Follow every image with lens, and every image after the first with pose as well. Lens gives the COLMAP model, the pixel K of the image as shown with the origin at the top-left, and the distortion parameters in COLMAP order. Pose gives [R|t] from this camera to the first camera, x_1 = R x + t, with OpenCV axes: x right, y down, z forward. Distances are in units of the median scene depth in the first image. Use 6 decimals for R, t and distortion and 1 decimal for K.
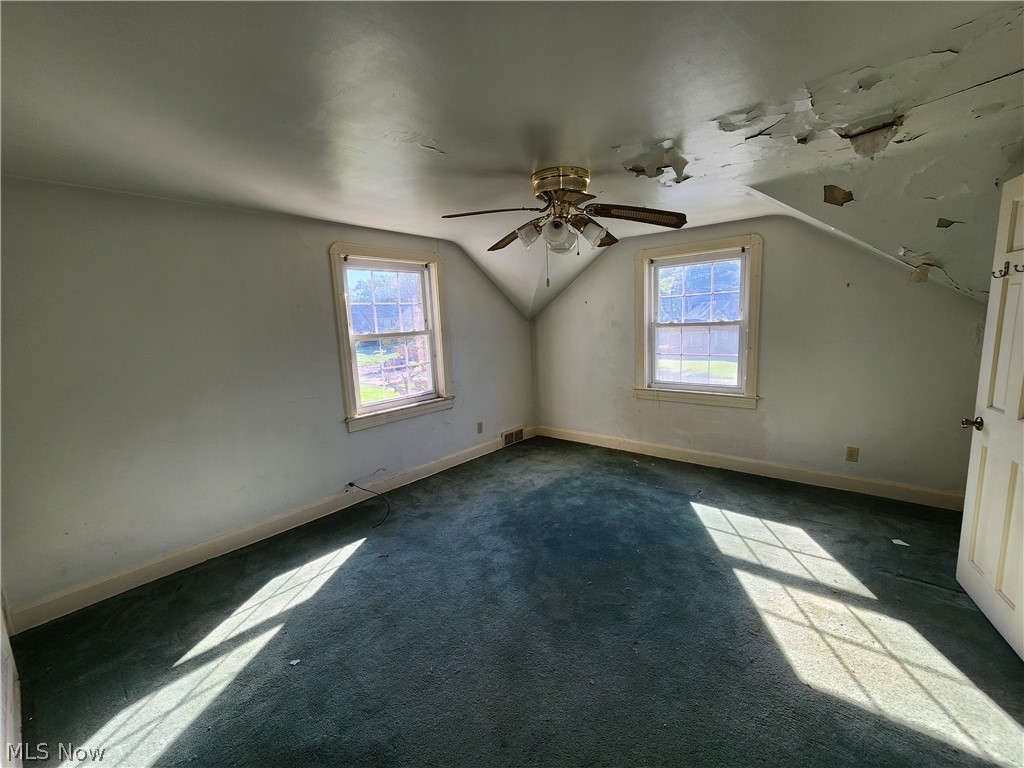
lens RADIAL K [[422.5, 0, 512.0], [0, 422.5, 384.0], [0, 0, 1]] dist [-0.001865, -0.000004]
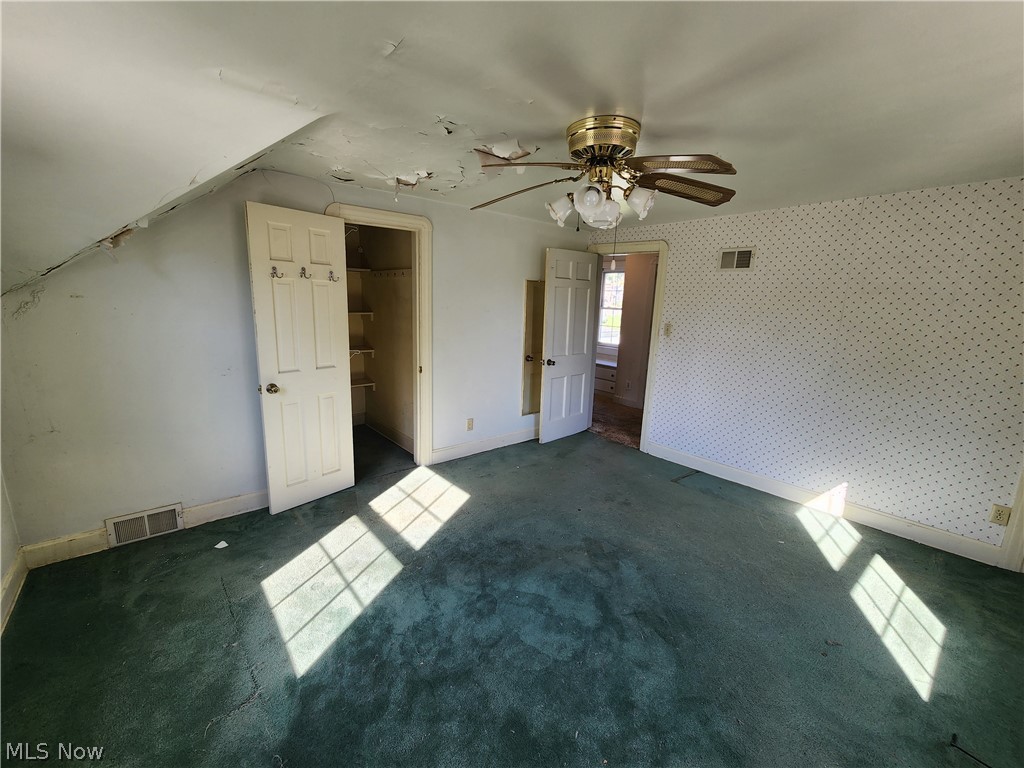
lens RADIAL K [[422.5, 0, 512.0], [0, 422.5, 384.0], [0, 0, 1]] dist [-0.001865, -0.000004]
pose [[-0.986874, -0.021327, 0.160079, 0.141347], [0.033378, 0.942902, 0.331394, -0.289298], [-0.158007, 0.332387, -0.929813, 1.840093]]
